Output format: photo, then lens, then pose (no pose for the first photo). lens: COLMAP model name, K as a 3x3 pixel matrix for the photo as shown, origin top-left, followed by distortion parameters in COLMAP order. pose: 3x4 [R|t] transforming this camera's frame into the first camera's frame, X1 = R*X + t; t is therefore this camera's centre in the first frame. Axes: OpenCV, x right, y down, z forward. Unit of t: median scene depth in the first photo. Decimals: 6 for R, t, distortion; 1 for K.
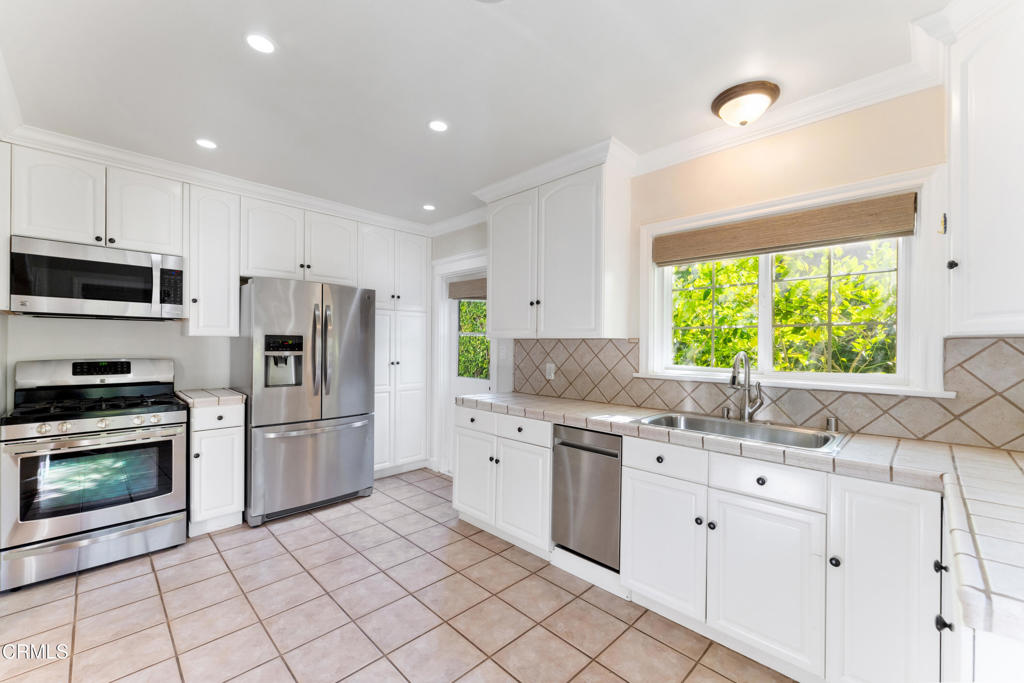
lens RADIAL K [[421.8, 0, 506.2], [0, 421.8, 343.2], [0, 0, 1]] dist [-0.001595, 0.000021]
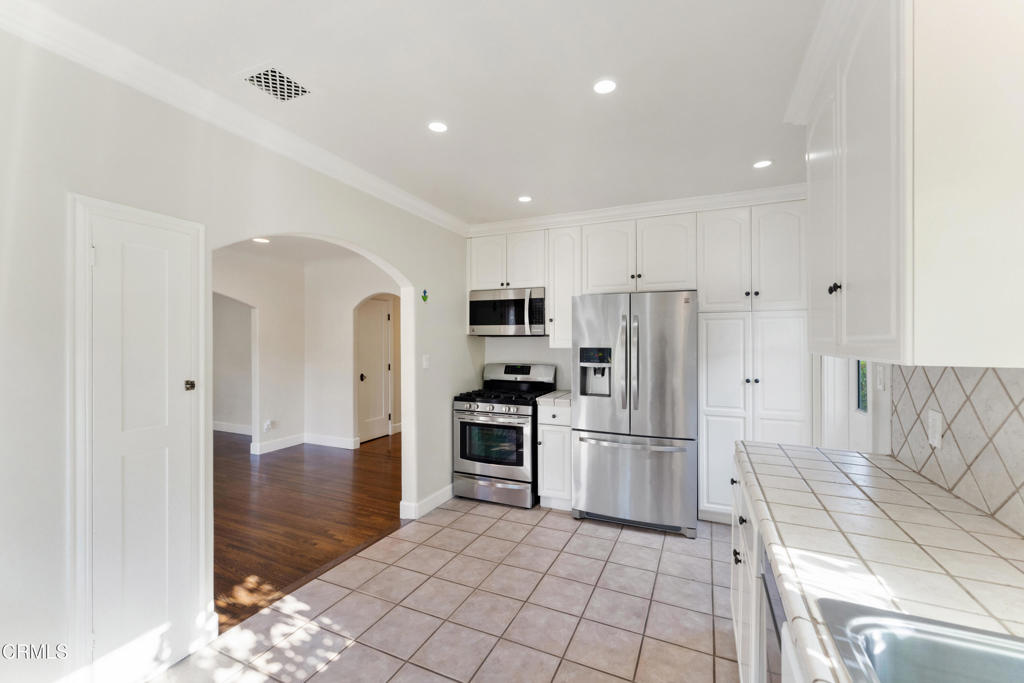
lens RADIAL K [[415.2, 0, 513.8], [0, 415.2, 336.1], [0, 0, 1]] dist [-0.000891, 0.000060]
pose [[0.356428, -0.020786, -0.934092, 0.393952], [0.008008, 0.999784, -0.019192, -0.031075], [0.934289, -0.000640, 0.356517, 0.459846]]
